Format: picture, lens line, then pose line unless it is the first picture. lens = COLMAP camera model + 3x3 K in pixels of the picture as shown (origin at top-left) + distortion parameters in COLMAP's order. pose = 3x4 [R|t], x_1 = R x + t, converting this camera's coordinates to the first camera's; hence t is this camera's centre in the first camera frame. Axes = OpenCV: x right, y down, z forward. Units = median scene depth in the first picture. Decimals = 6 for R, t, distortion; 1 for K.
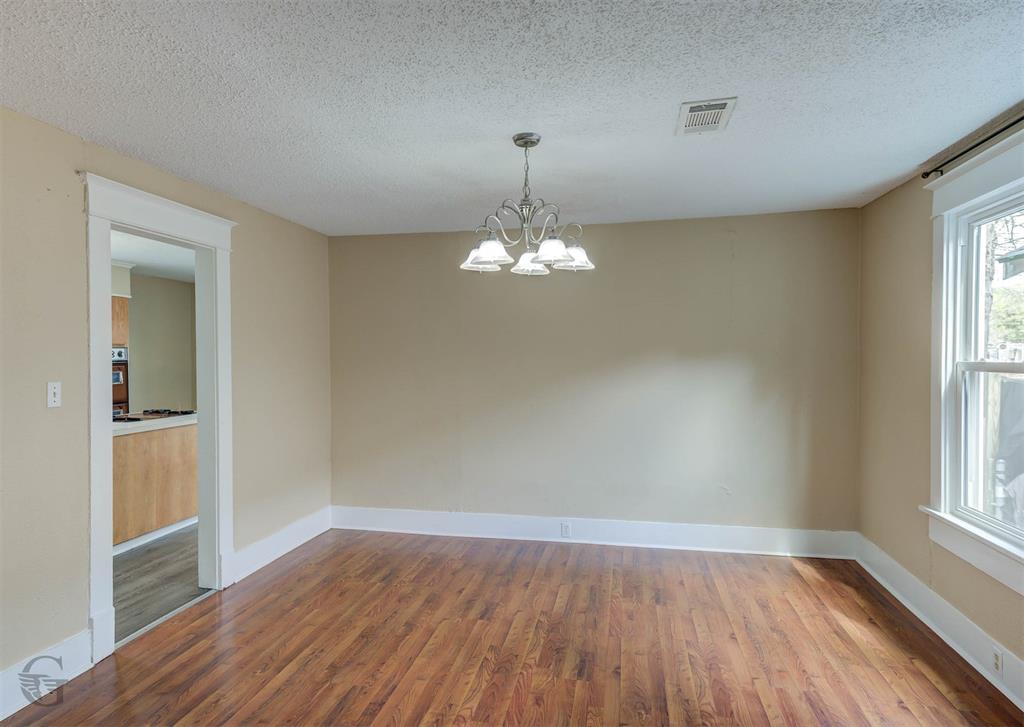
lens RADIAL K [[632.2, 0, 484.6], [0, 632.2, 366.3], [0, 0, 1]] dist [0.036332, 0.000227]
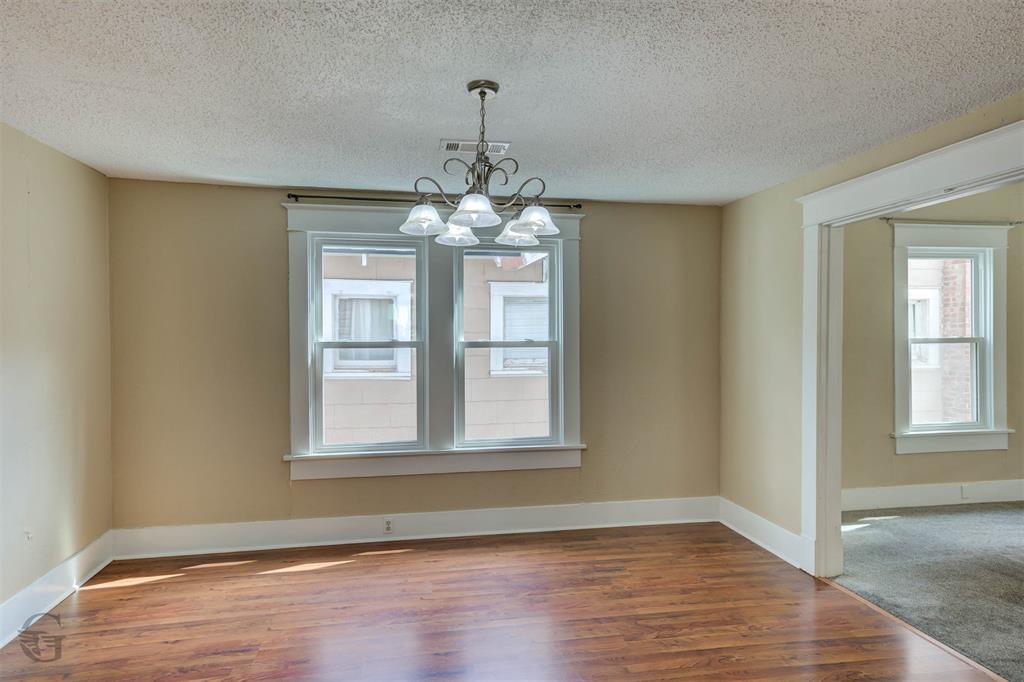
lens RADIAL K [[595.5, 0, 512.0], [0, 595.5, 341.0], [0, 0, 1]] dist [0.037184, 0.000533]
pose [[-0.383839, -0.001499, 0.923399, -0.674433], [0.019672, 0.999758, 0.009800, -0.014213], [-0.923190, 0.021927, -0.383717, 1.216200]]
